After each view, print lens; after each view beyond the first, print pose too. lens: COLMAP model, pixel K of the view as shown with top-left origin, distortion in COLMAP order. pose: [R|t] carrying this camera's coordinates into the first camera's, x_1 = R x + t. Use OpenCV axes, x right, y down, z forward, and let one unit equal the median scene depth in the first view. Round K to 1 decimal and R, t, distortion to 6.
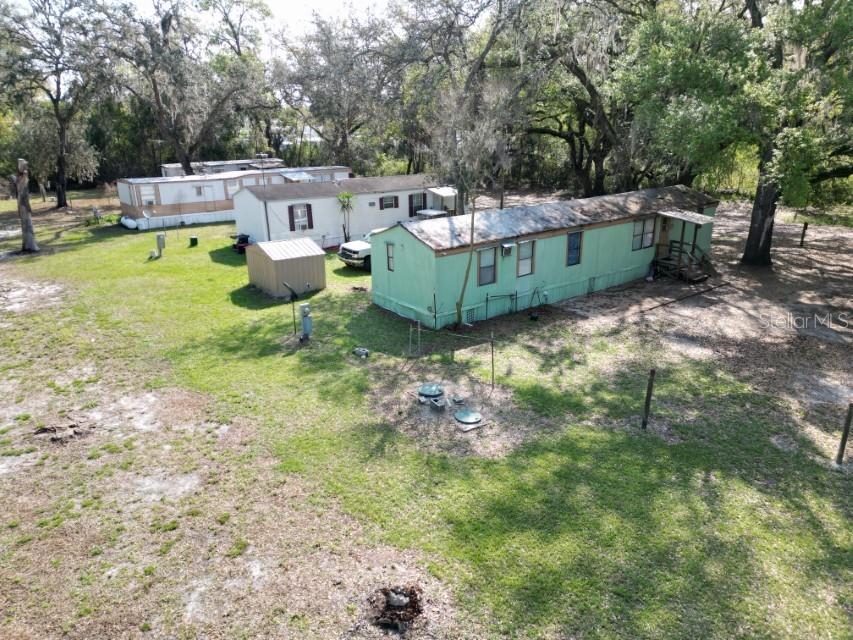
lens RADIAL K [[590.0, 0, 426.5], [0, 590.0, 320.0], [0, 0, 1]] dist [0.075994, -0.075250]
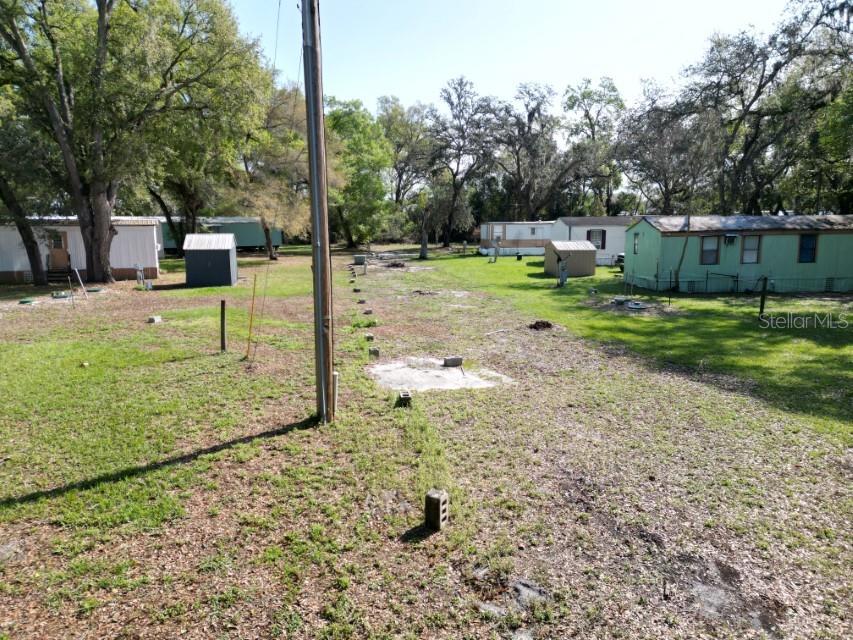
lens RADIAL K [[590.0, 0, 426.5], [0, 590.0, 320.0], [0, 0, 1]] dist [0.075994, -0.075250]
pose [[0.837102, 0.092524, -0.539165, 0.269839], [-0.171560, 0.980273, -0.098141, 0.263046], [0.519449, 0.174653, 0.836462, -0.358379]]
